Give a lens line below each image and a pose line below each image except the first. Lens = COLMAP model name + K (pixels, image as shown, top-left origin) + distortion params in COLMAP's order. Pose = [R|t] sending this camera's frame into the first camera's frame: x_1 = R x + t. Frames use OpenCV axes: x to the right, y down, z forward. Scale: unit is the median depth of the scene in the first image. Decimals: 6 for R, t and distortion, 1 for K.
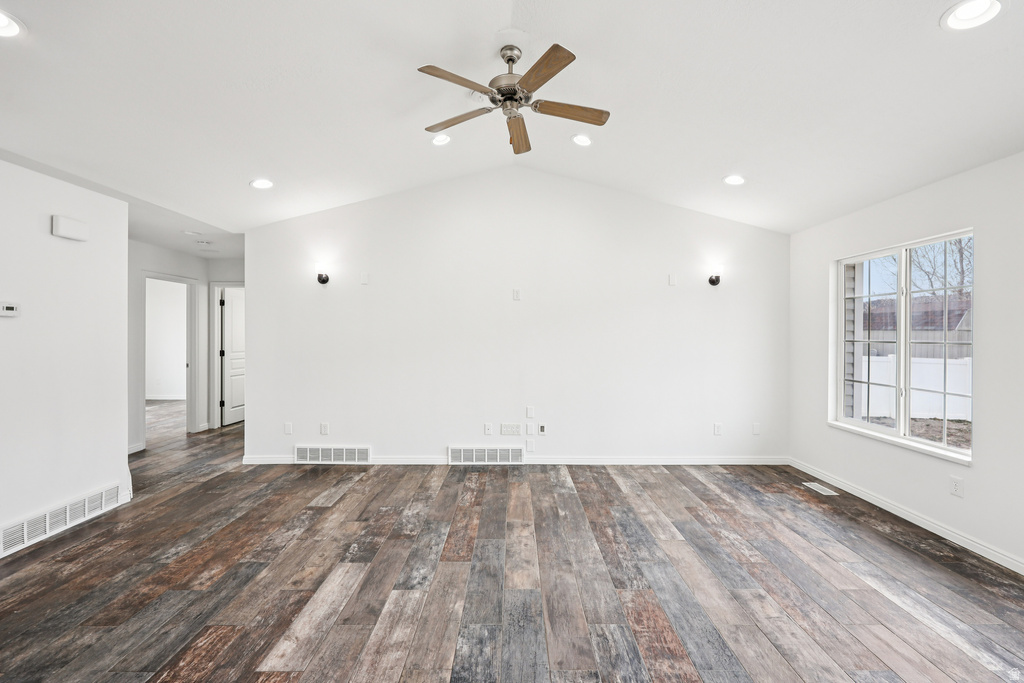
lens RADIAL K [[409.7, 0, 515.4], [0, 409.7, 337.0], [0, 0, 1]] dist [-0.001280, 0.000470]
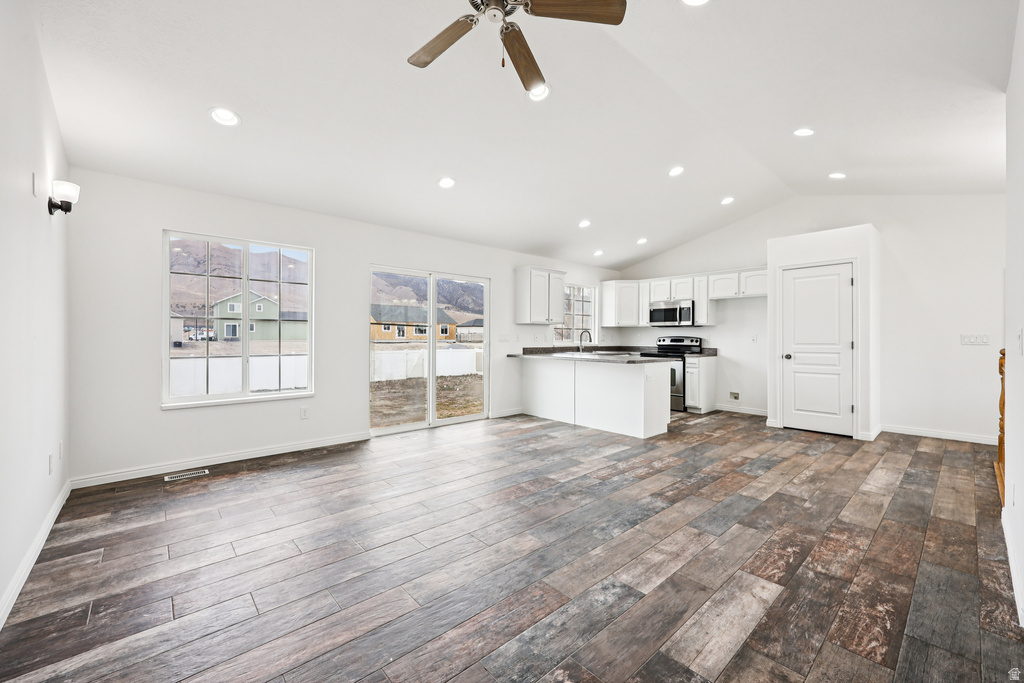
lens RADIAL K [[409.2, 0, 516.0], [0, 409.2, 337.1], [0, 0, 1]] dist [0.002052, 0.000804]
pose [[-0.667189, -0.005773, 0.744866, -0.561228], [-0.000476, 0.999973, 0.007323, 0.061580], [-0.744888, 0.004531, -0.667174, 1.322978]]
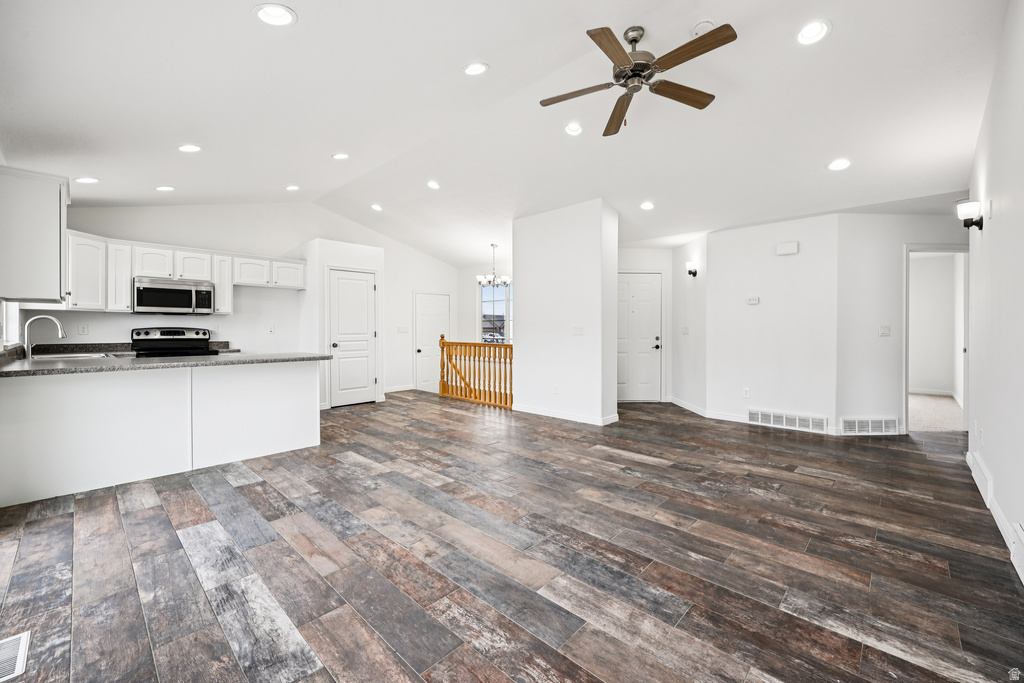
lens RADIAL K [[412.5, 0, 515.5], [0, 412.5, 330.5], [0, 0, 1]] dist [-0.000563, 0.000205]
pose [[-0.687763, -0.000683, -0.725935, 0.859761], [-0.006925, 0.999960, 0.005620, 0.067250], [0.725902, 0.008893, -0.687740, 1.336115]]
